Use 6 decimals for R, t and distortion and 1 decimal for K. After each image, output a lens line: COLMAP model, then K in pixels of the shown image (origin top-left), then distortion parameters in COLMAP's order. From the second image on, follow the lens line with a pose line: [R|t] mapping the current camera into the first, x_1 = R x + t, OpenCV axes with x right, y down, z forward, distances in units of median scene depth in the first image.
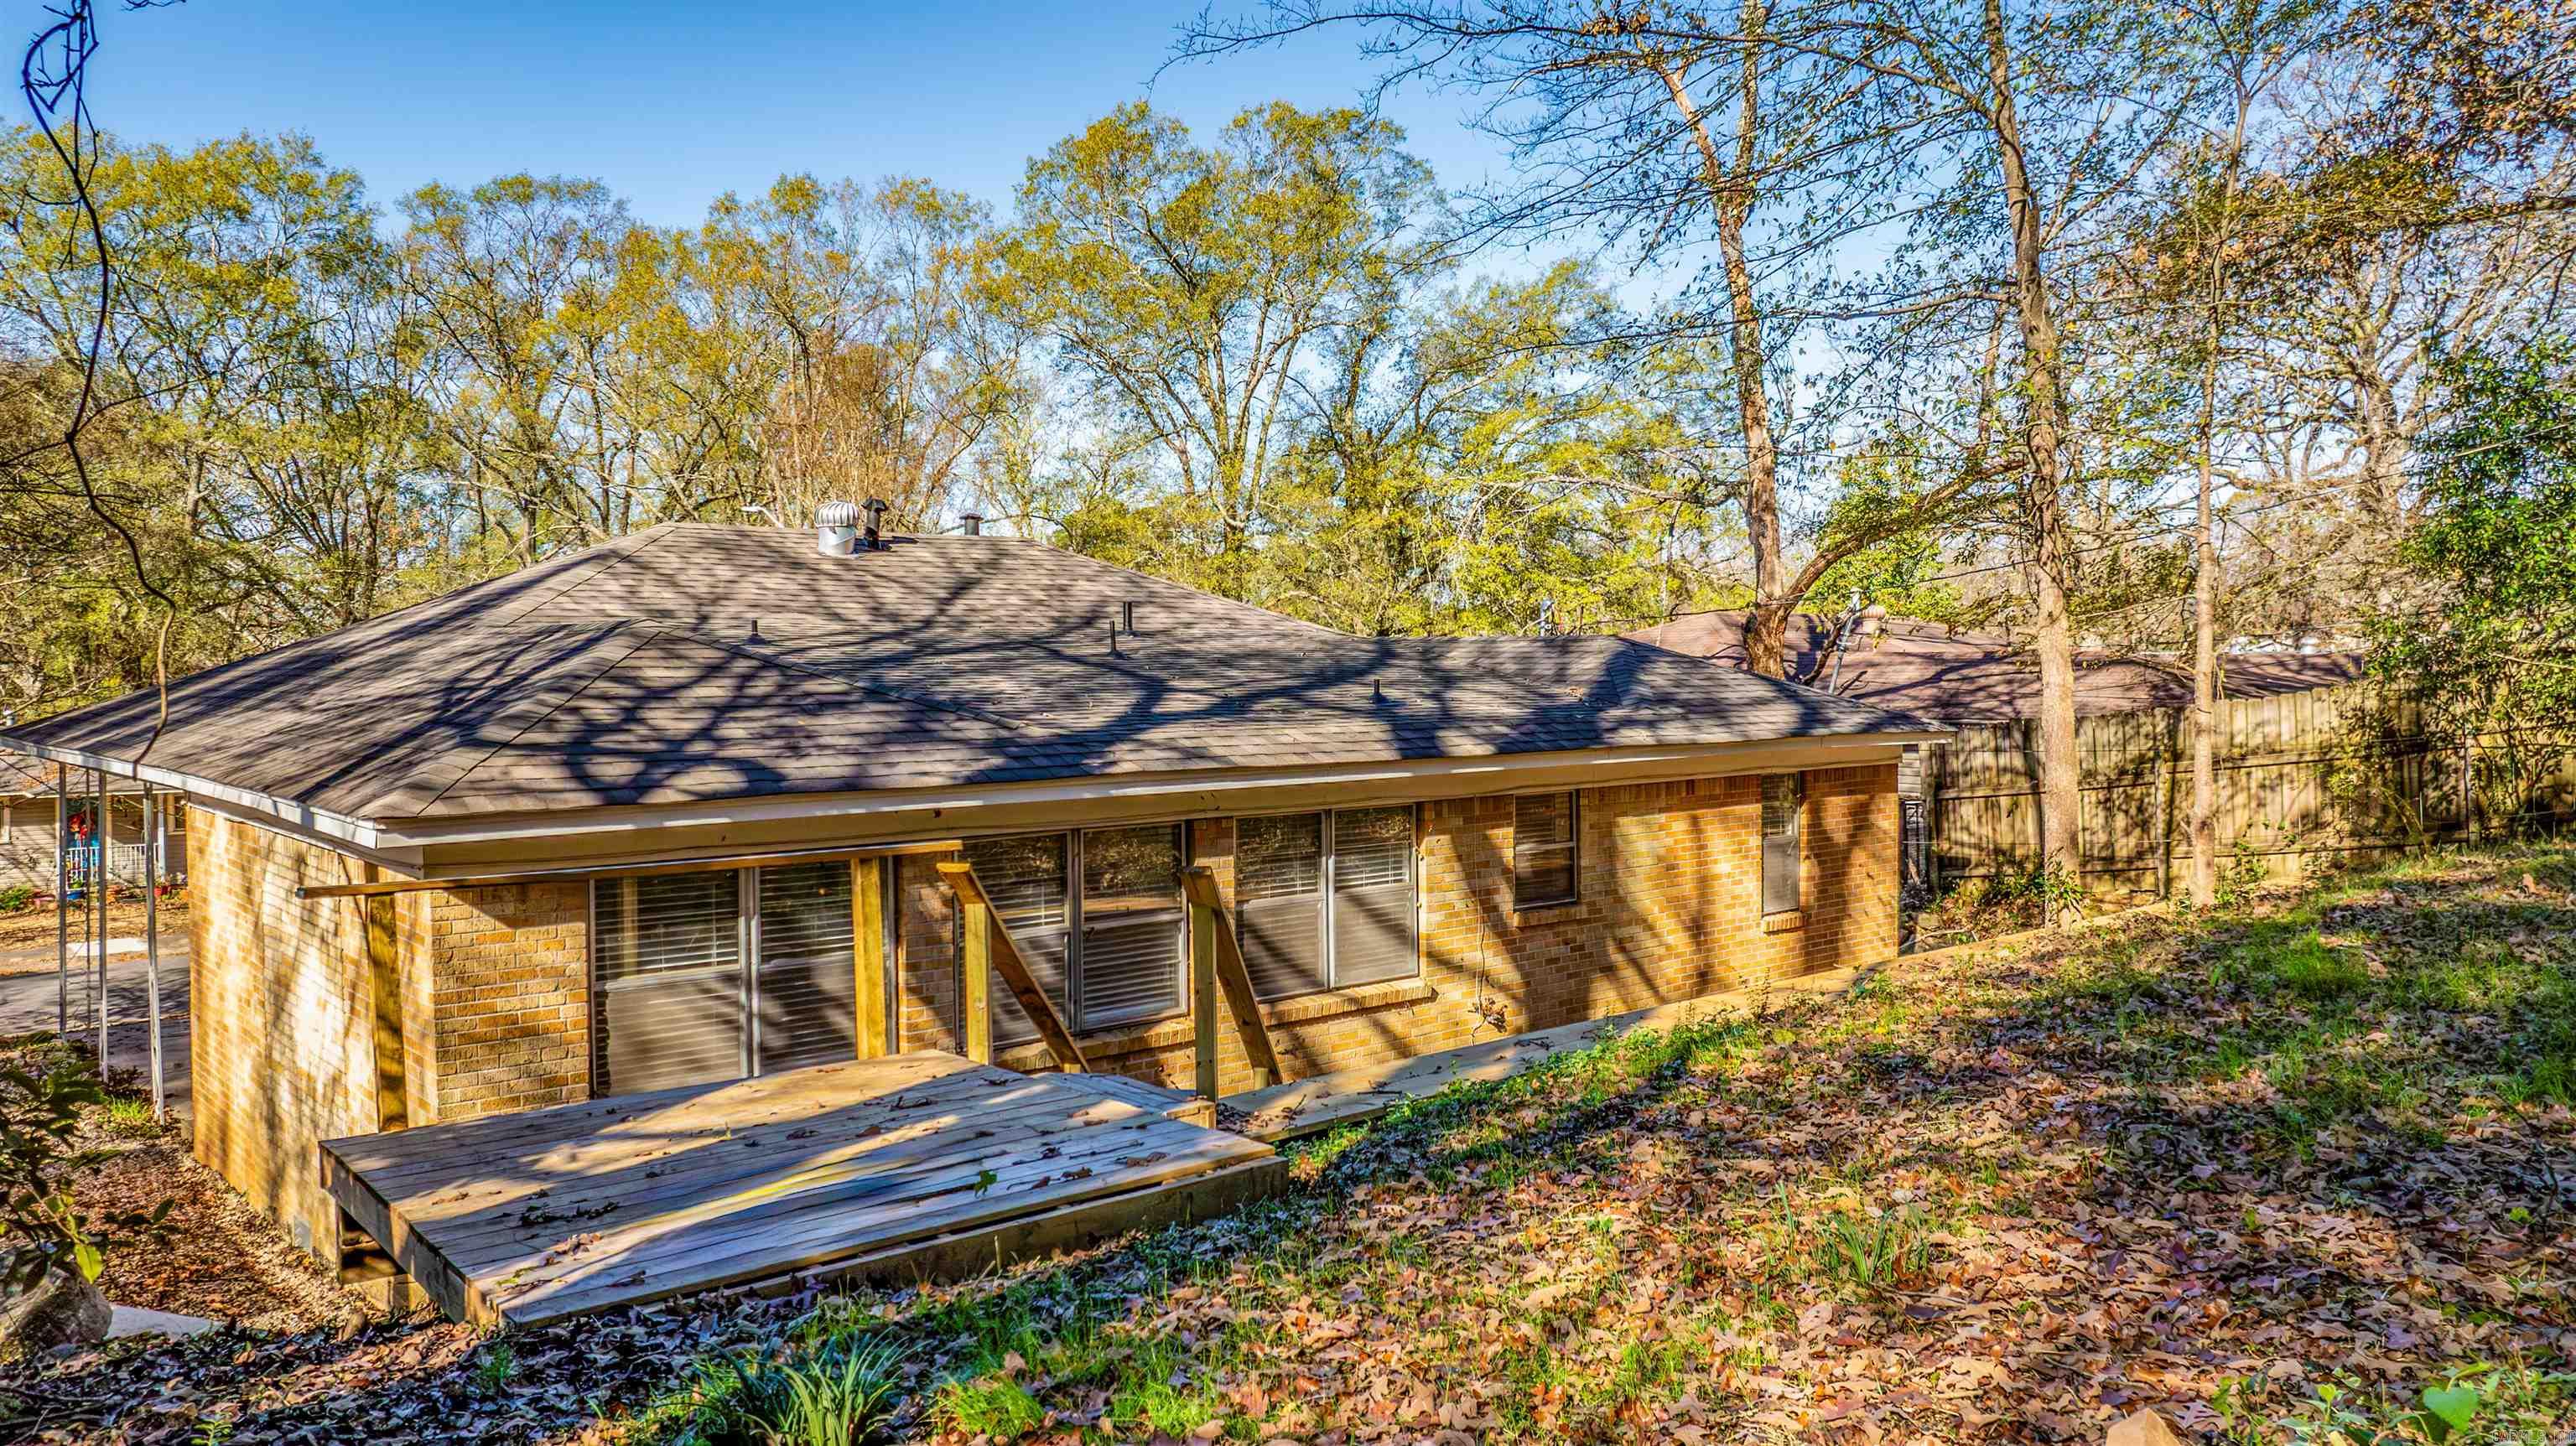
lens RADIAL K [[1783.9, 0, 1293.1], [0, 1783.9, 730.5], [0, 0, 1]] dist [-0.061339, 0.041373]
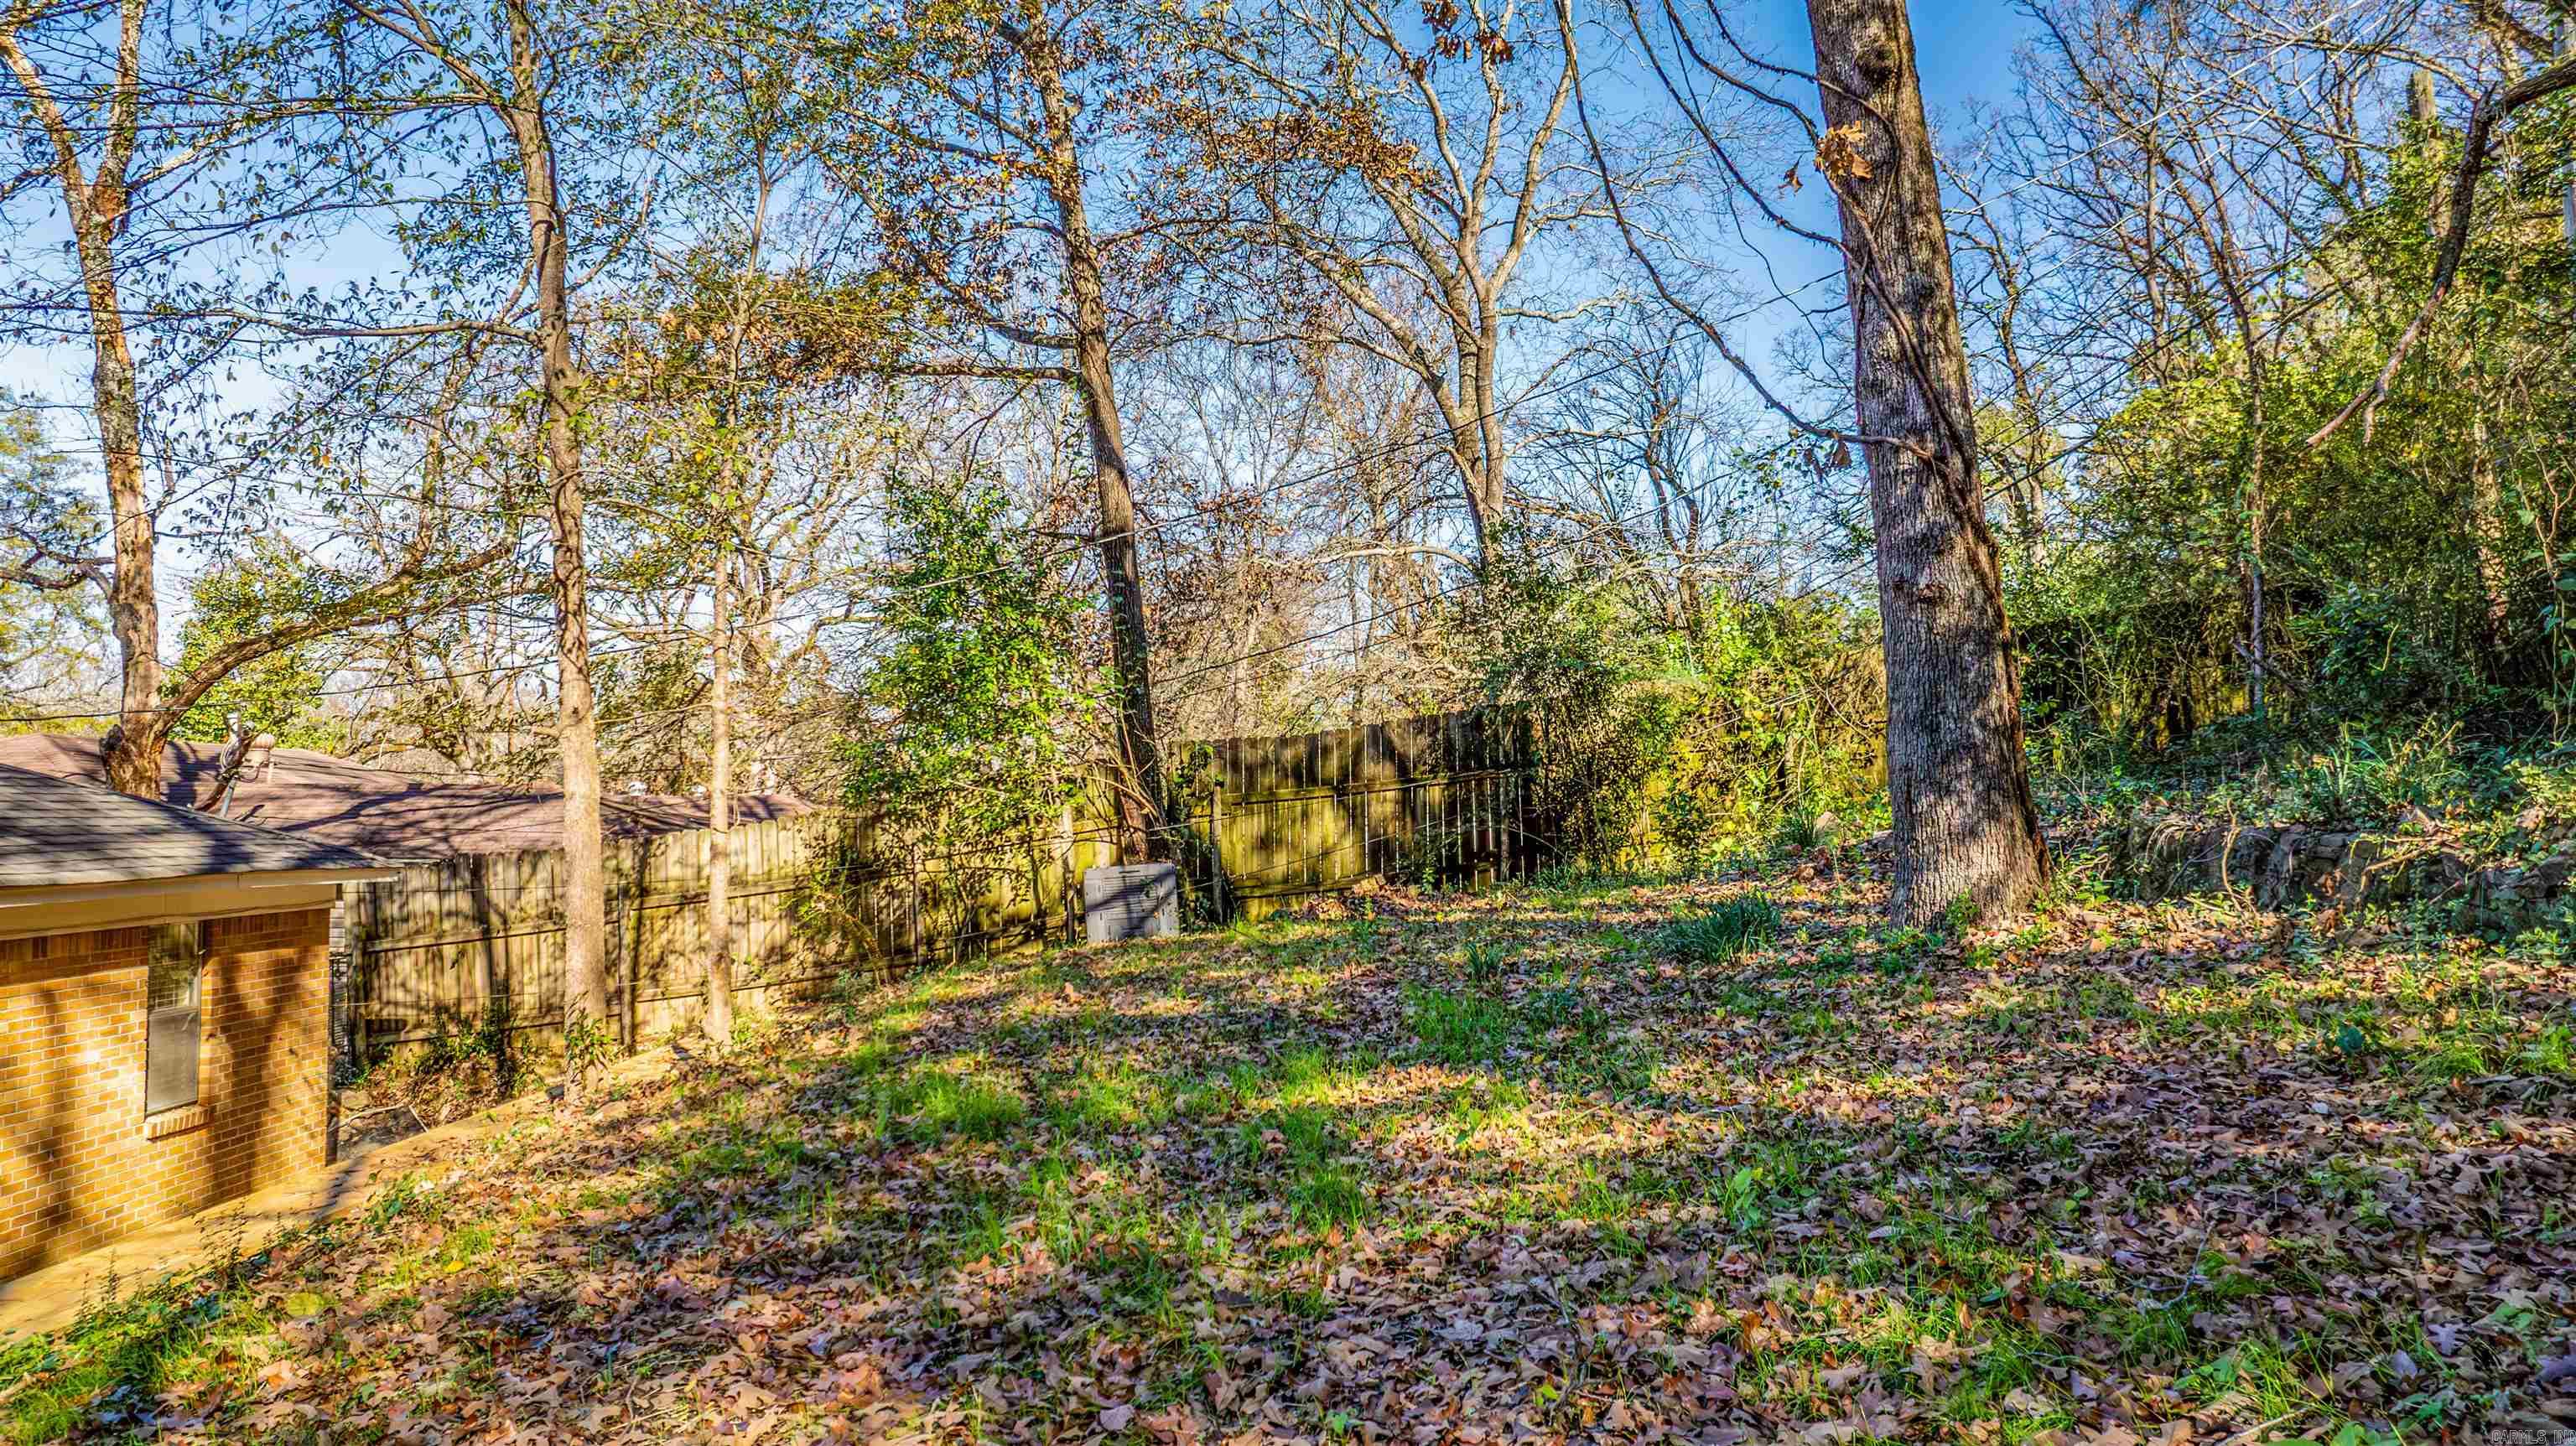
lens RADIAL K [[1783.9, 0, 1293.1], [0, 1783.9, 730.5], [0, 0, 1]] dist [-0.061339, 0.041373]
pose [[0.646191, 0.039279, 0.762164, 0.006958], [0.028102, 0.996773, -0.075195, 0.009635], [-0.762658, 0.070009, 0.643002, 0.128114]]
